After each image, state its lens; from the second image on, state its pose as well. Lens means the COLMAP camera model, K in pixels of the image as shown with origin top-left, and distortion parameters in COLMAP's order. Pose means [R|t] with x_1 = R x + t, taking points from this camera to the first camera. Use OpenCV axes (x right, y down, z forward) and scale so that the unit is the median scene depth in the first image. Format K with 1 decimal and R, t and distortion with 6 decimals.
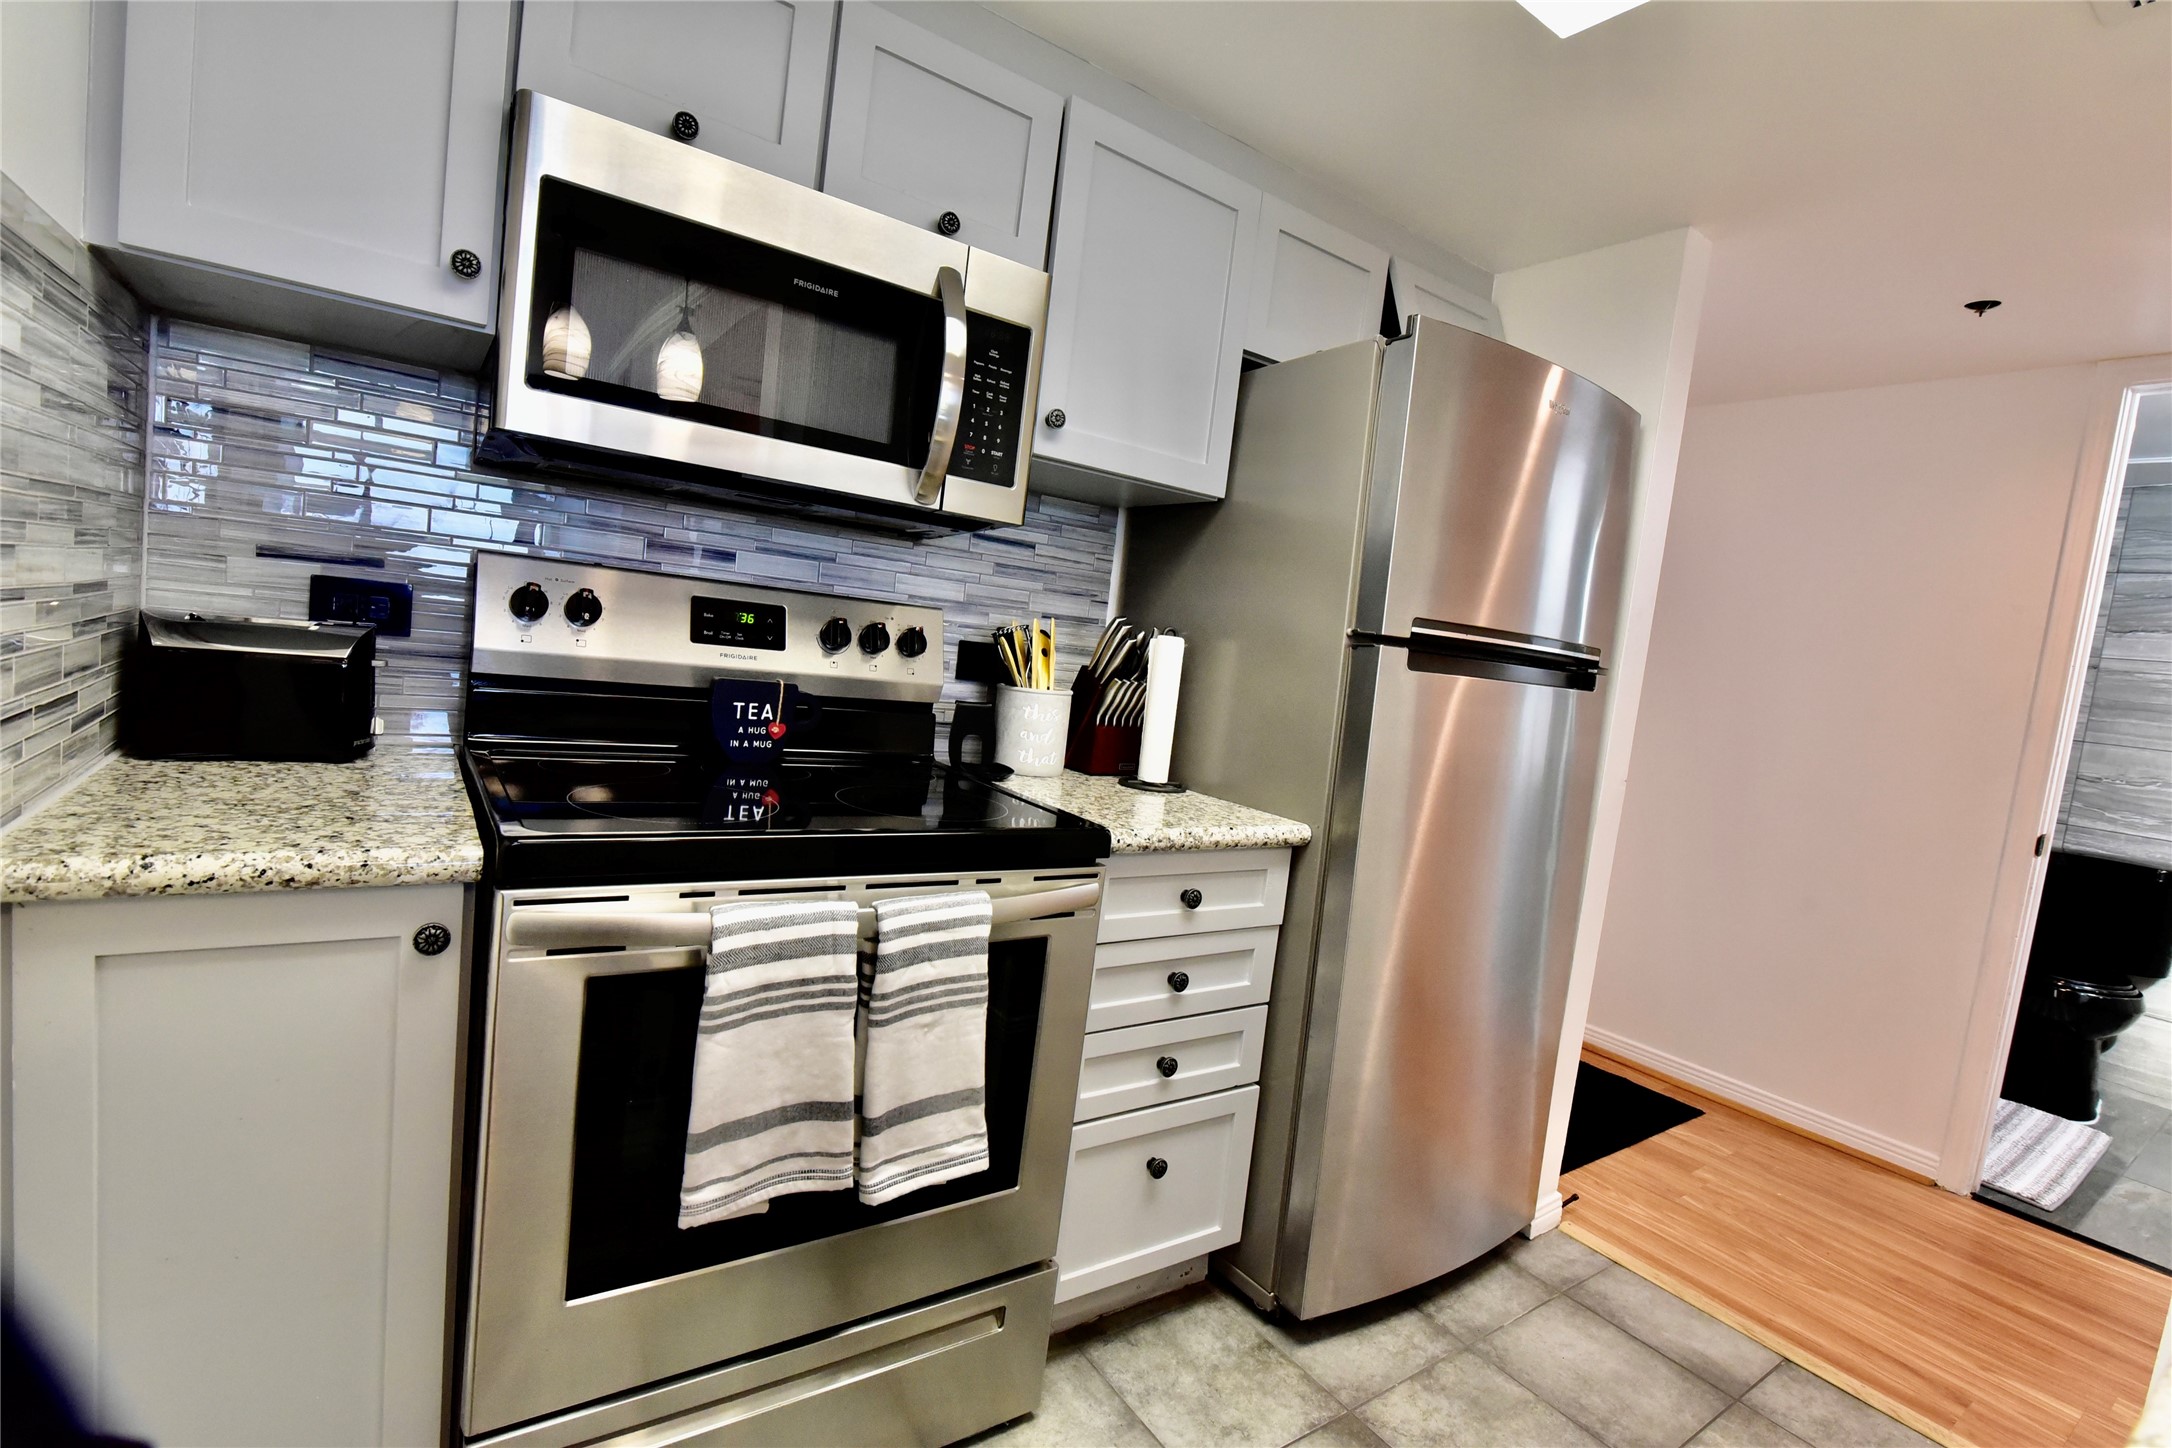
lens RADIAL K [[995.3, 0, 1086.0], [0, 995.3, 724.0], [0, 0, 1]] dist [-0.027279, -0.000268]
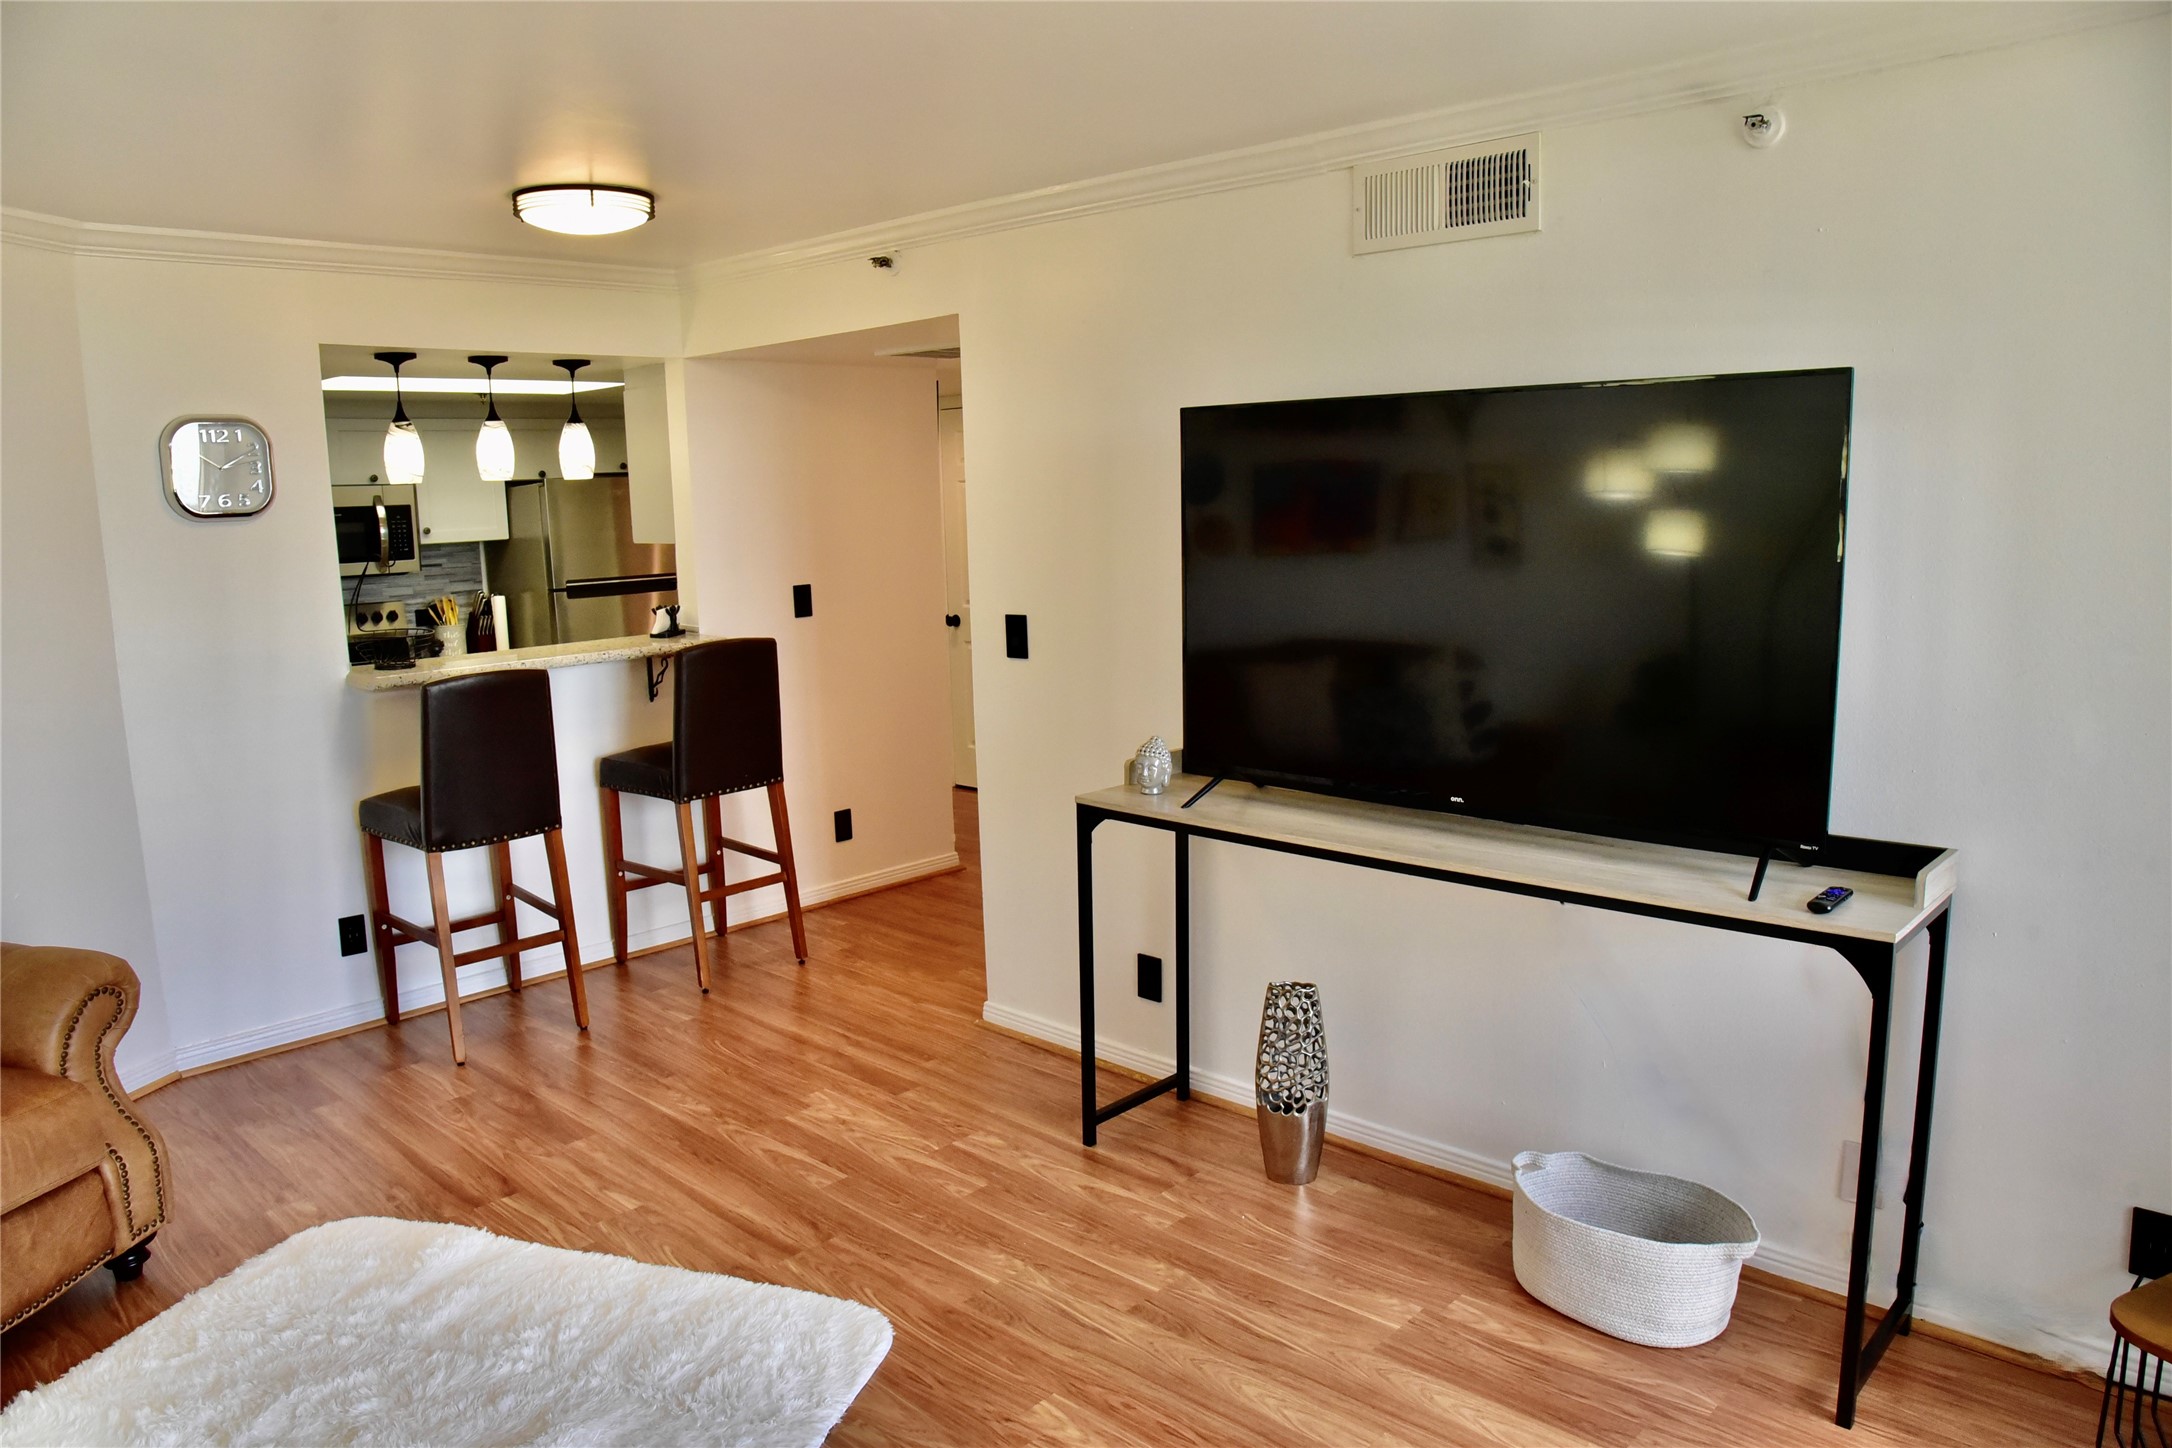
lens RADIAL K [[1462.6, 0, 1086.0], [0, 1462.6, 724.0], [0, 0, 1]] dist [-0.082156, 0.005487]
pose [[0.972272, -0.165492, 0.165224, 1.040568], [0.151655, 0.984030, 0.093202, 0.139267], [-0.178009, -0.065561, 0.981842, -3.420243]]
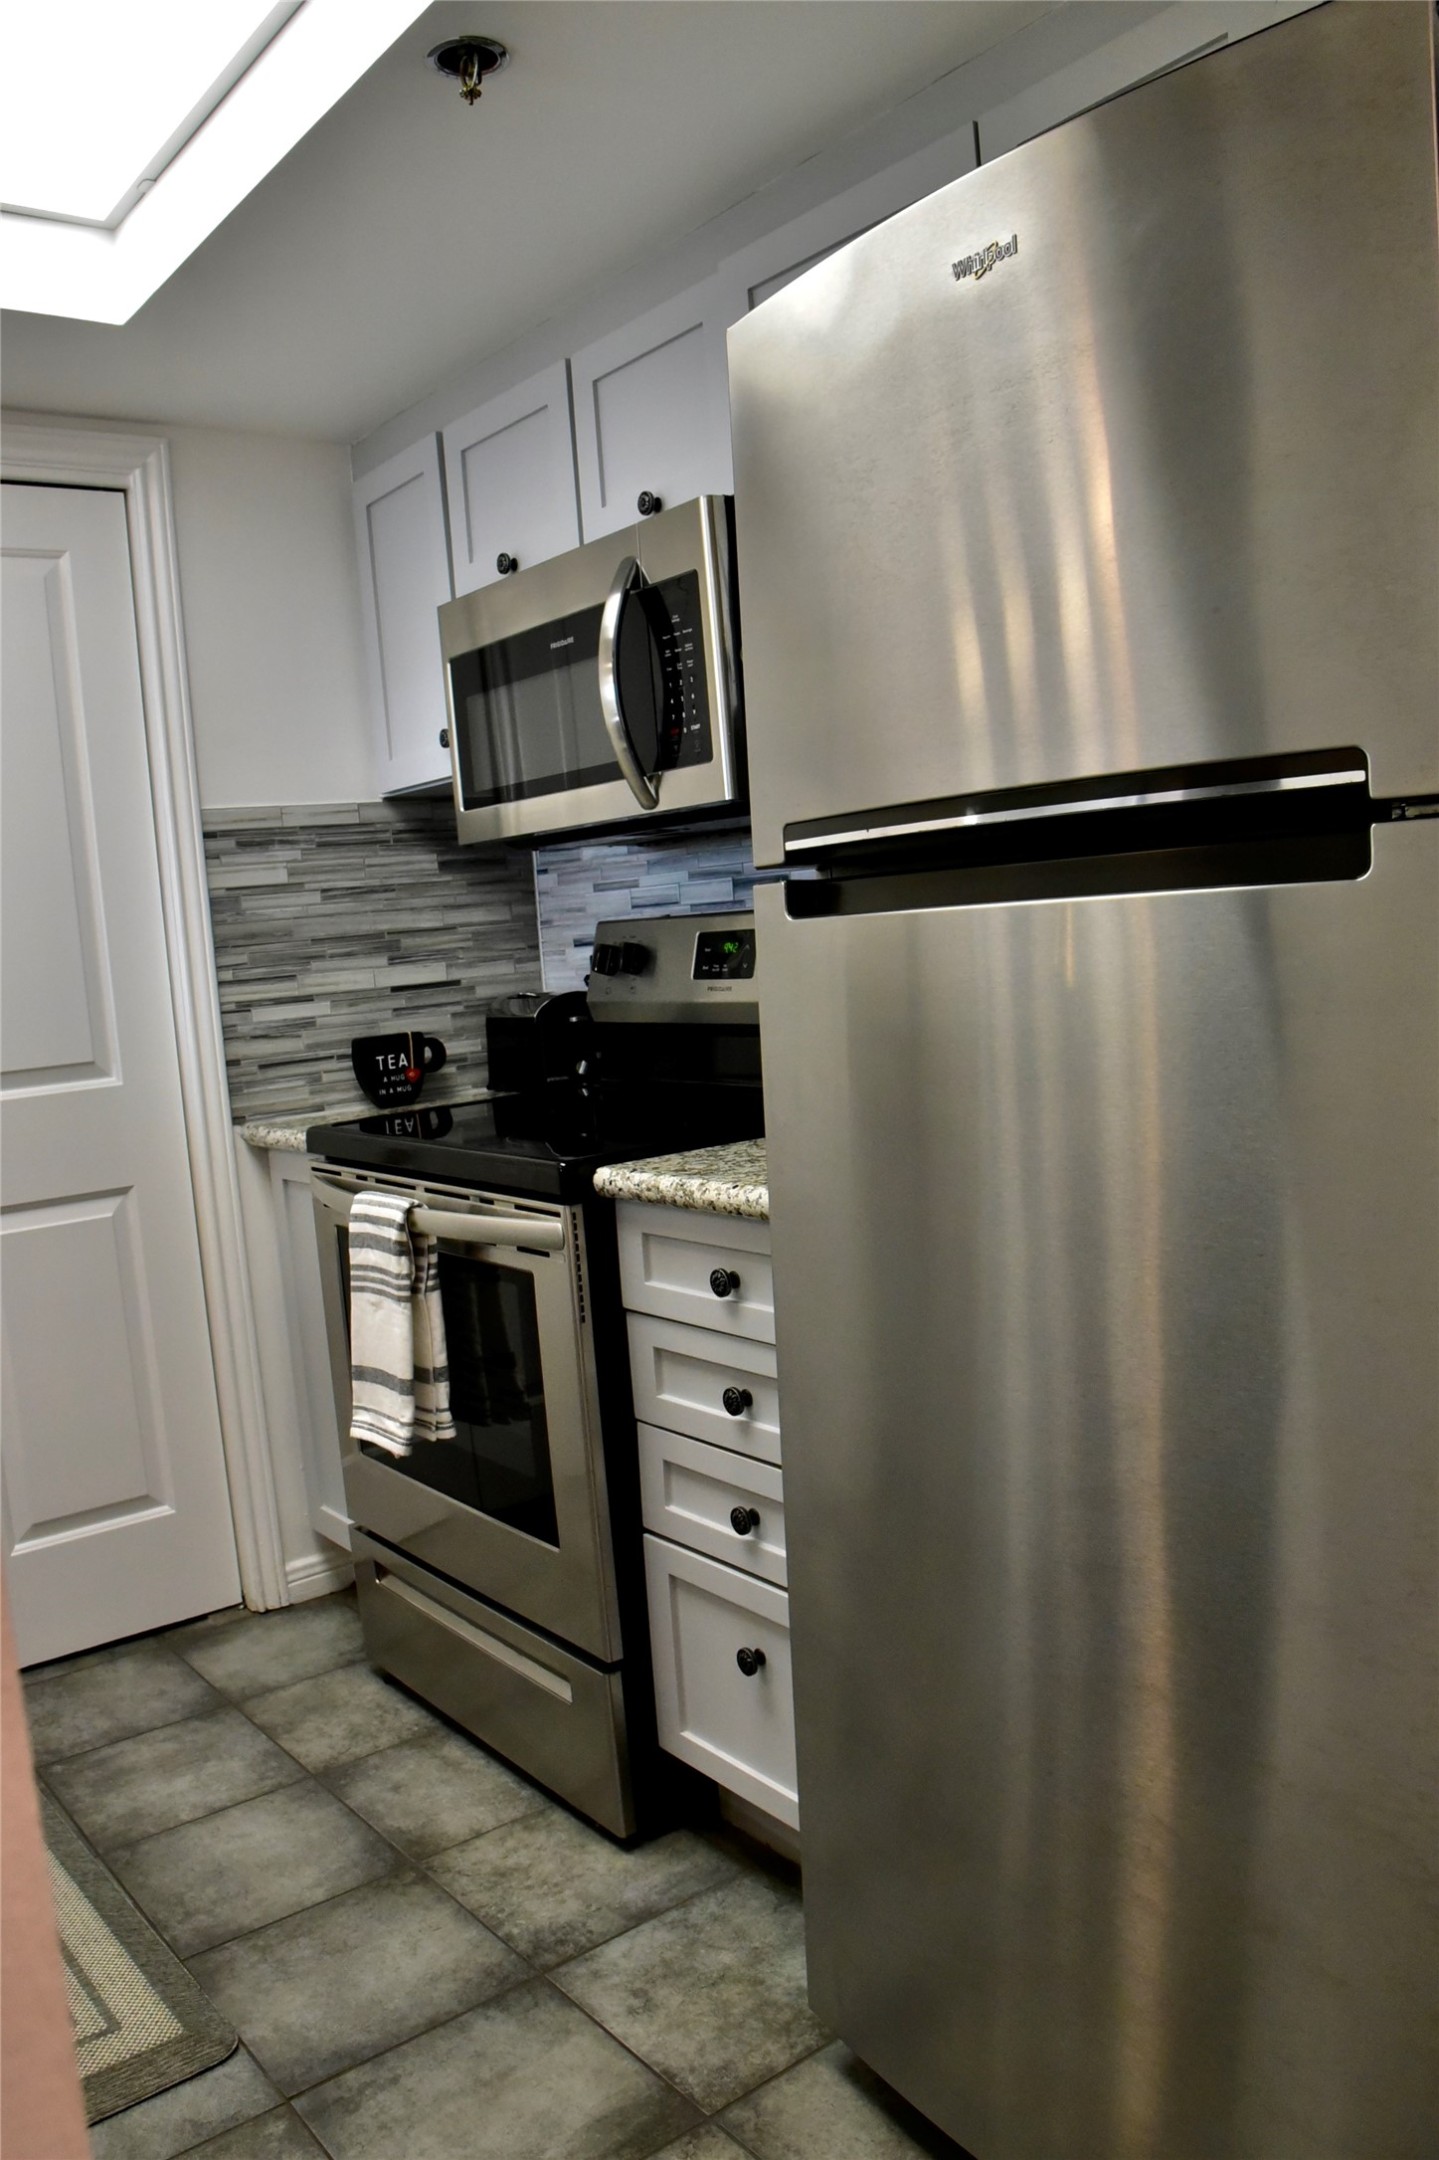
lens RADIAL K [[1673.3, 0, 719.5], [0, 1673.3, 1080.0], [0, 0, 1]] dist [-0.109557, 0.008096]
pose [[0.031120, -0.022334, -0.999266, 1.251696], [-0.005692, 0.999730, -0.022522, 0.056605], [0.999499, 0.006389, 0.030984, 0.928169]]
